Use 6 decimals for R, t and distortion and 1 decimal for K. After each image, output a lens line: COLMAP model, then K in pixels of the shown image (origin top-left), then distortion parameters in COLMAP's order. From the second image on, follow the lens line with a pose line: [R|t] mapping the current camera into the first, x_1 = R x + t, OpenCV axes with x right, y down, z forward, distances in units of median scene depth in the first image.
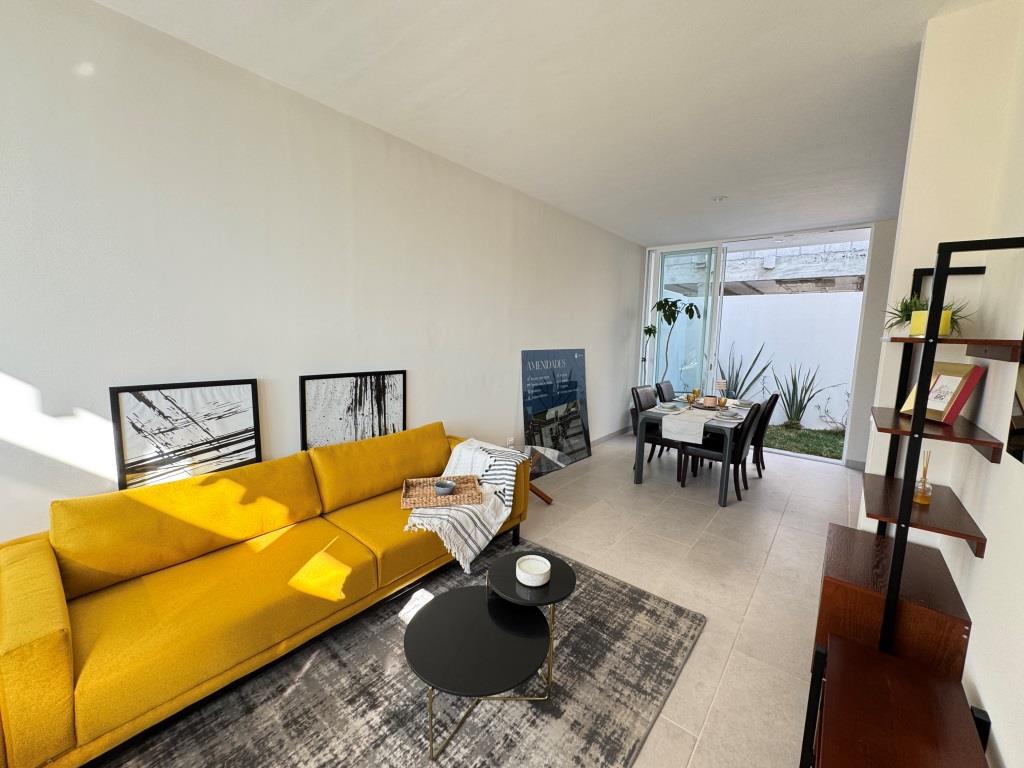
lens RADIAL K [[409.2, 0, 513.2], [0, 409.2, 381.8], [0, 0, 1]] dist [-0.002253, 0.000284]
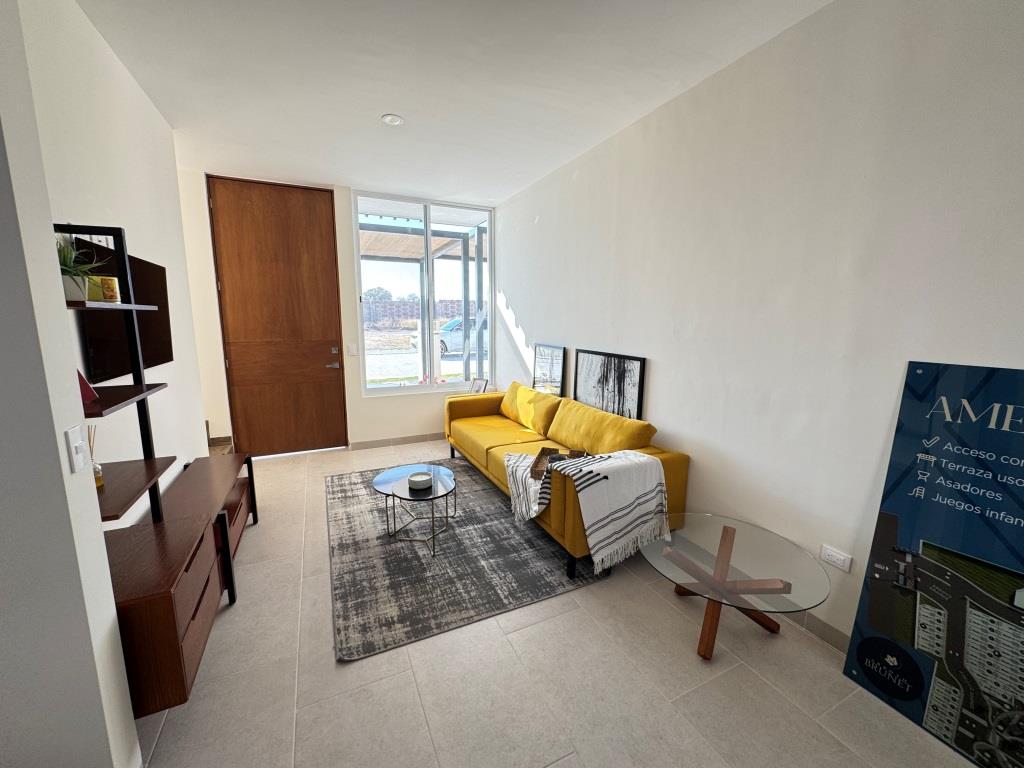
lens RADIAL K [[409.2, 0, 512.7], [0, 409.2, 385.8], [0, 0, 1]] dist [-0.002253, 0.000284]
pose [[-0.423676, 0.123970, -0.897290, 0.804366], [-0.124615, 0.973195, 0.193296, -0.124422], [0.897201, 0.193711, -0.396871, 1.248242]]
